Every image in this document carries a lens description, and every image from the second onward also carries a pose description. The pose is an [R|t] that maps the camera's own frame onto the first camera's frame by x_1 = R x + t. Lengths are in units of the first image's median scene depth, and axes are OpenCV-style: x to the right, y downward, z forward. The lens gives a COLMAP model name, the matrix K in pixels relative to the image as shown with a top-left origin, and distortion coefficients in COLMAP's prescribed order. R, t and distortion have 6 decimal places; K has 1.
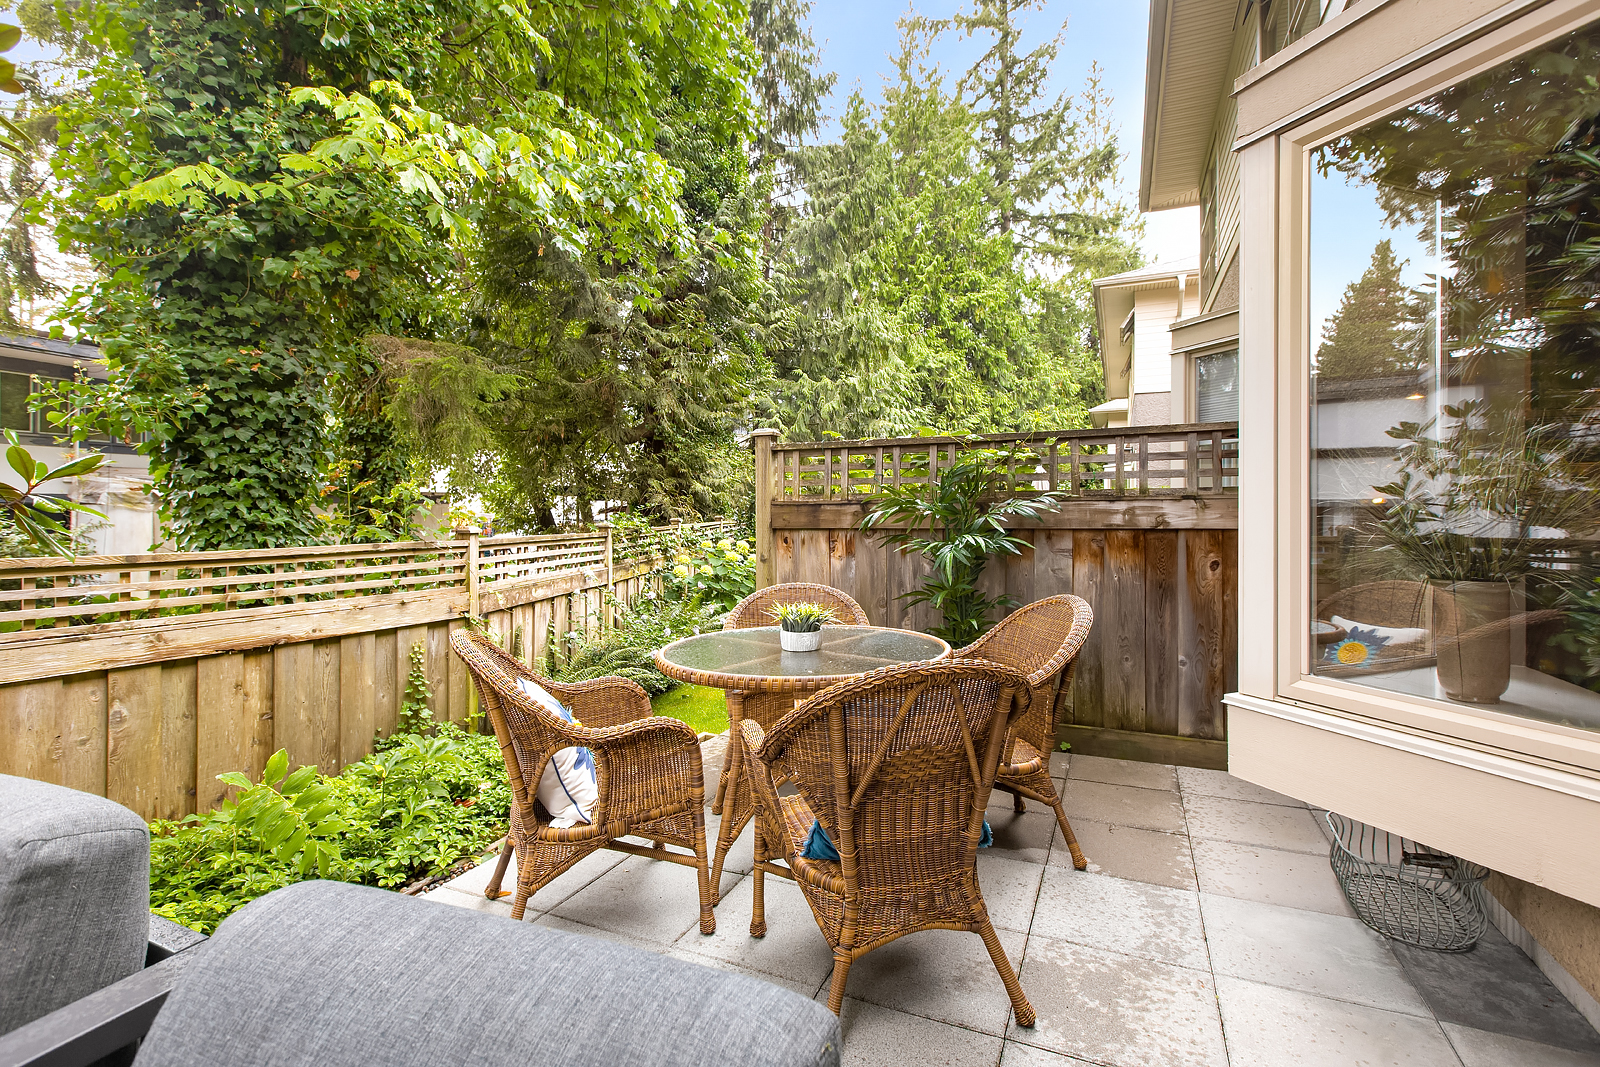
lens RADIAL K [[727.1, 0, 801.8], [0, 727.1, 510.3], [0, 0, 1]] dist [0.008753, -0.003460]
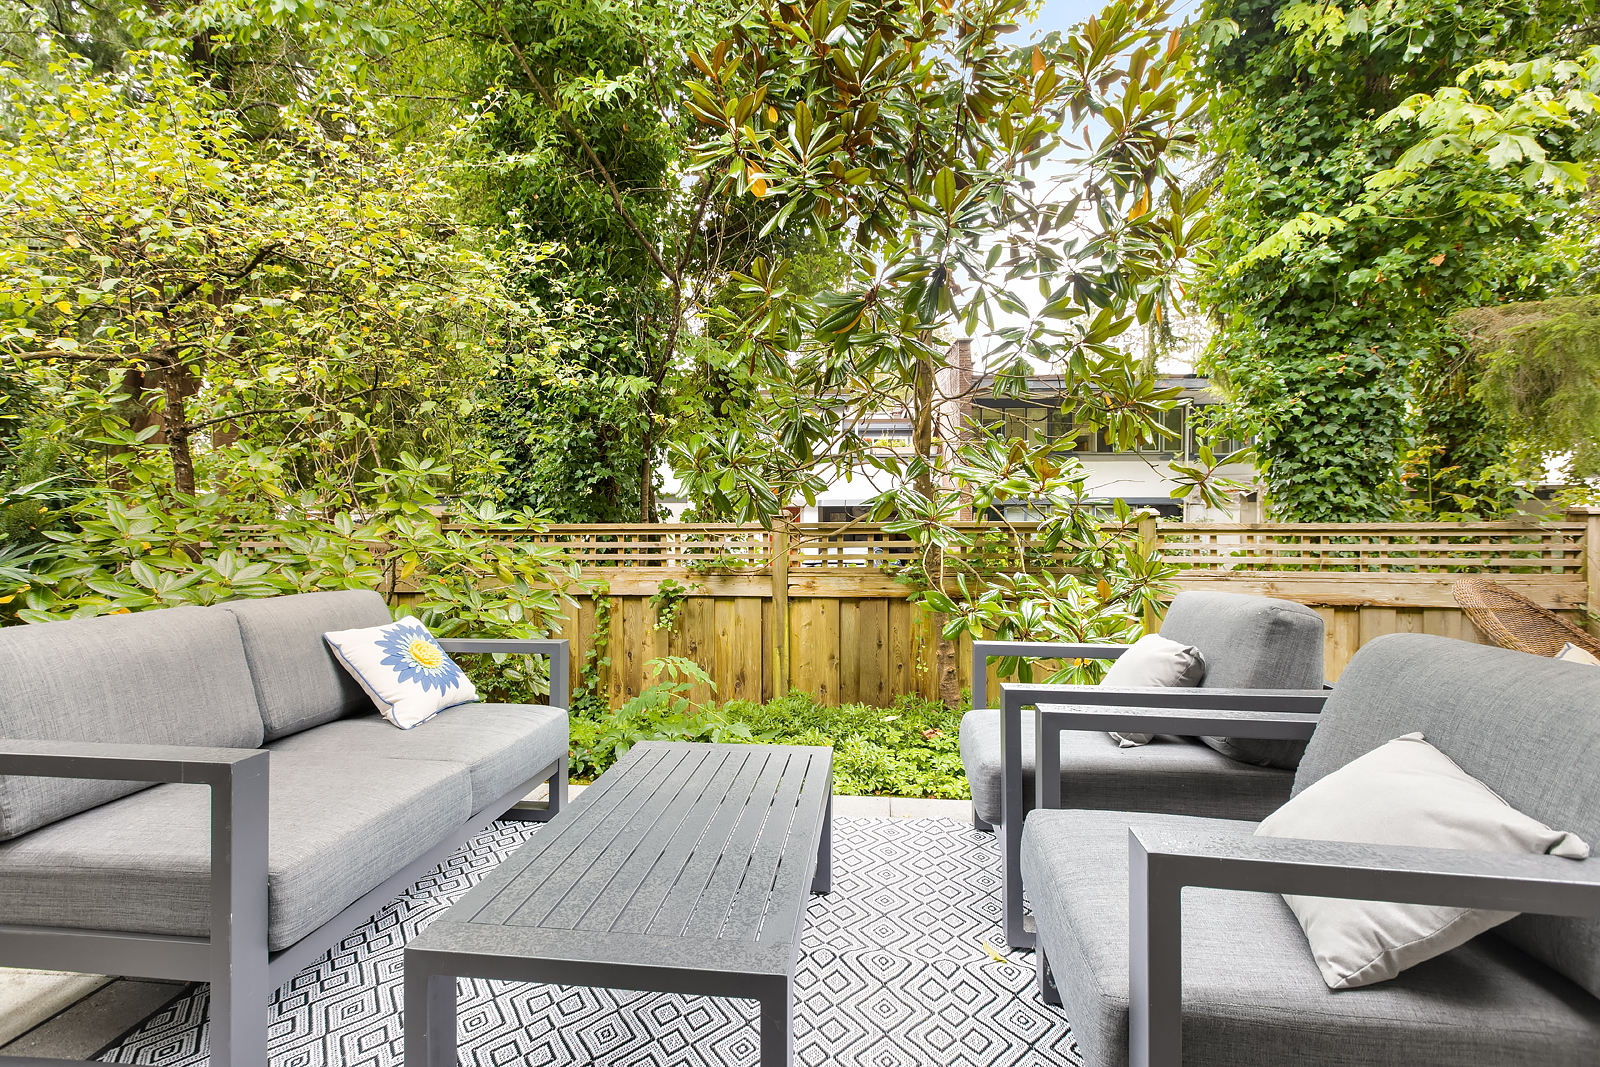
lens RADIAL K [[727.1, 0, 802.3], [0, 727.1, 517.2], [0, 0, 1]] dist [0.008753, -0.003460]
pose [[0.302968, 0.003033, -0.952996, 0.090357], [0.002788, 0.999988, 0.004069, 0.028641], [0.952997, -0.003889, 0.302956, -0.154822]]
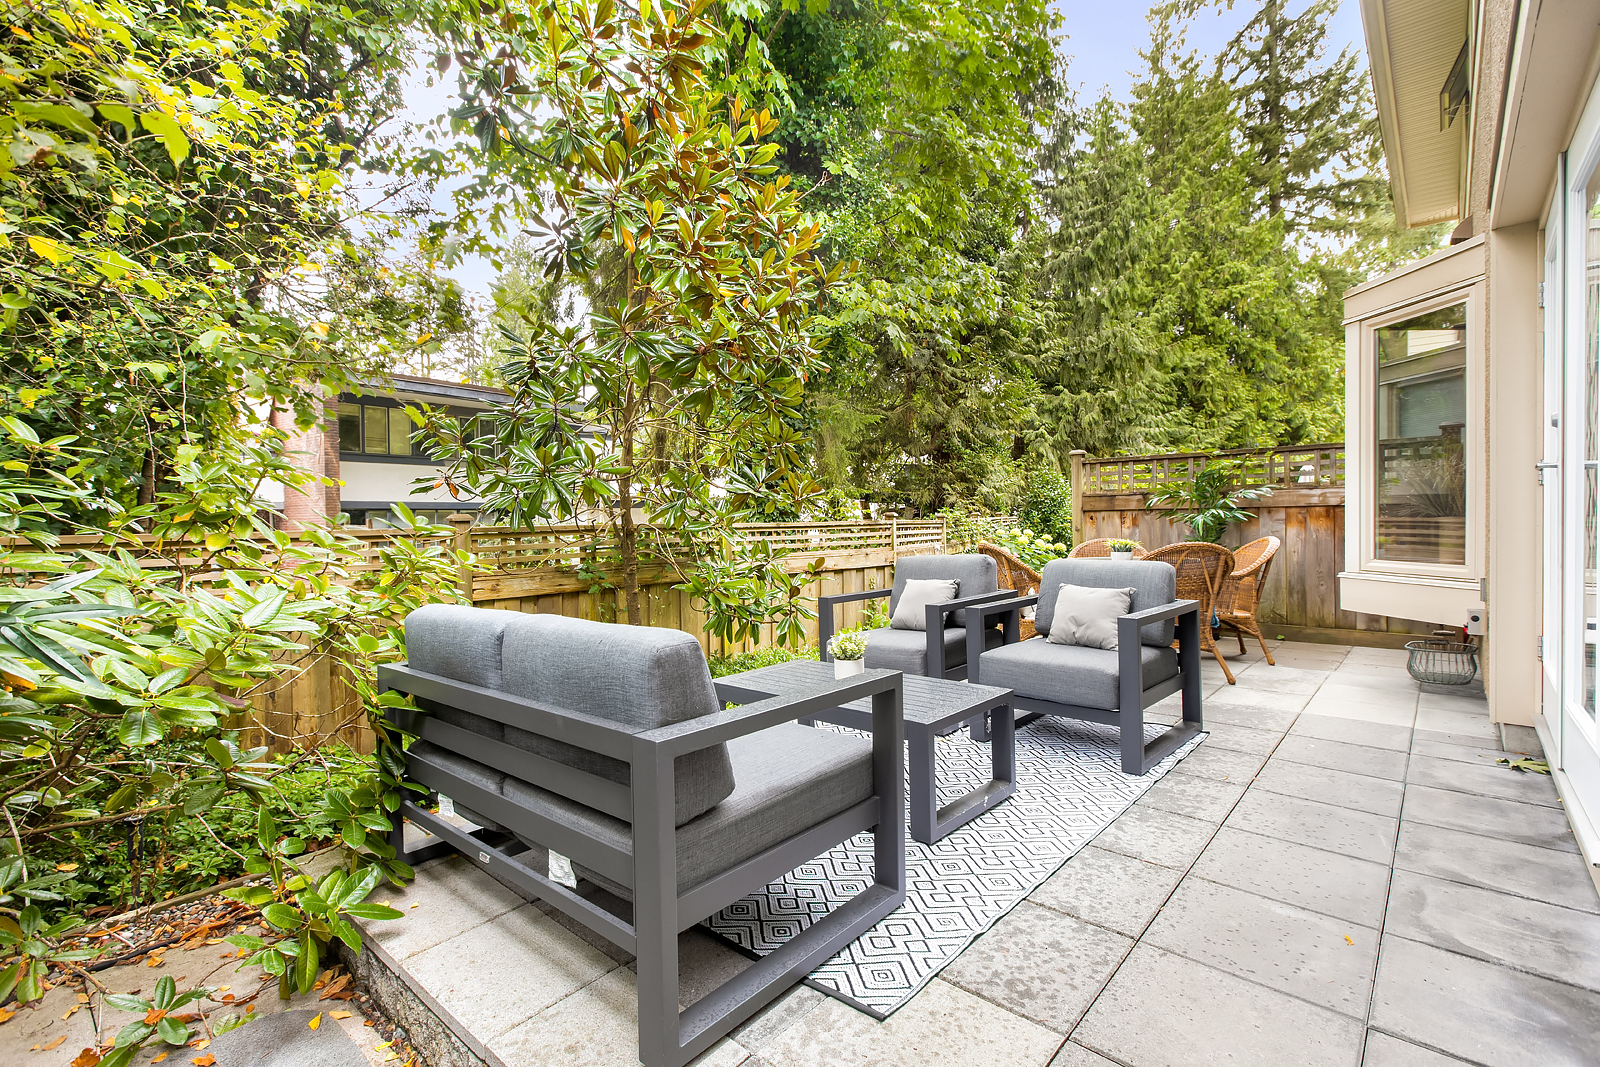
lens RADIAL K [[727.1, 0, 820.5], [0, 727.1, 521.2], [0, 0, 1]] dist [0.008753, -0.003460]
pose [[0.957914, -0.006913, -0.286971, -0.126359], [0.009008, 0.999942, 0.005981, 0.030812], [0.286913, -0.008315, 0.957921, -0.692076]]
